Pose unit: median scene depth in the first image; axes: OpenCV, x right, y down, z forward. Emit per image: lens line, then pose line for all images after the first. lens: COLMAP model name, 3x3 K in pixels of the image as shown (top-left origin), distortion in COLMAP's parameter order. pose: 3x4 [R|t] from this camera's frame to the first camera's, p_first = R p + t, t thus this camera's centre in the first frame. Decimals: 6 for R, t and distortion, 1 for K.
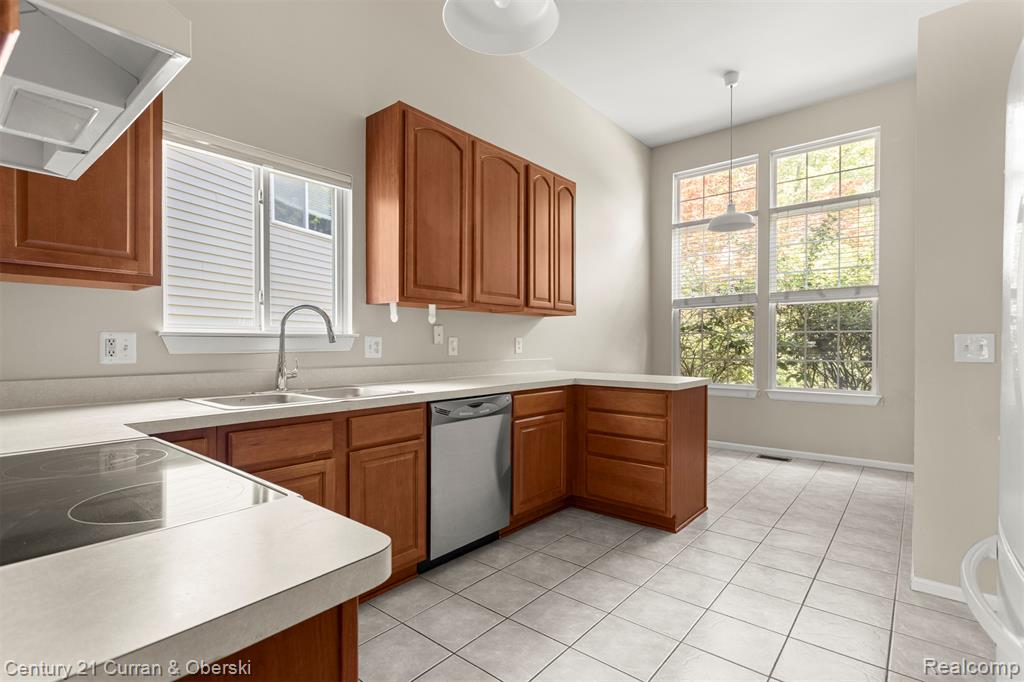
lens RADIAL K [[490.5, 0, 509.1], [0, 490.5, 346.6], [0, 0, 1]] dist [-0.000617, 0.000033]
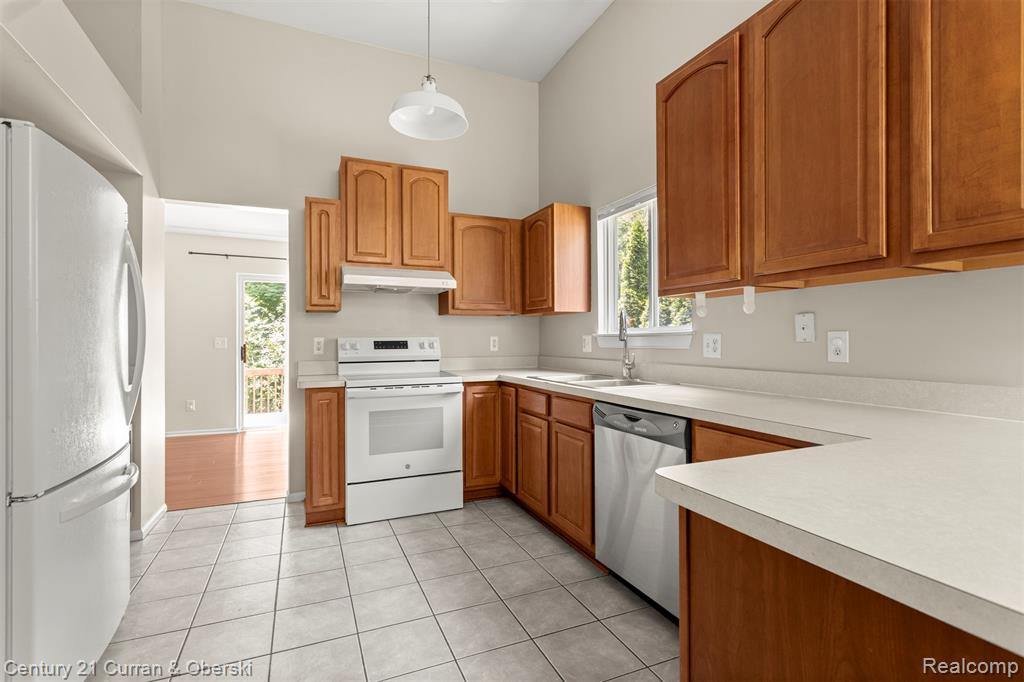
lens RADIAL K [[486.4, 0, 512.1], [0, 486.4, 338.3], [0, 0, 1]] dist [0.001863, 0.000576]
pose [[-0.445877, -0.001184, -0.895094, 0.791090], [-0.002466, 0.999997, -0.000094, -0.013127], [0.895091, 0.002165, -0.445878, 1.260720]]
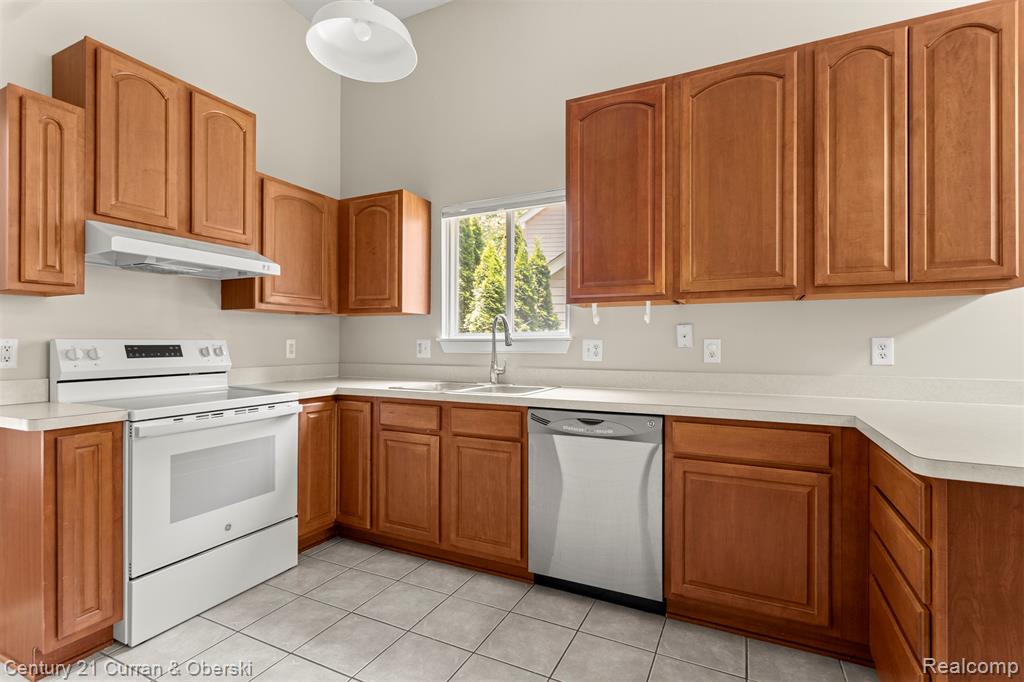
lens RADIAL K [[482.5, 0, 512.7], [0, 482.5, 341.7], [0, 0, 1]] dist [0.001371, 0.000556]
pose [[0.240268, -0.003794, -0.970699, 0.742116], [-0.007835, 0.999952, -0.005848, -0.011160], [0.970675, 0.009010, 0.240227, 0.719912]]
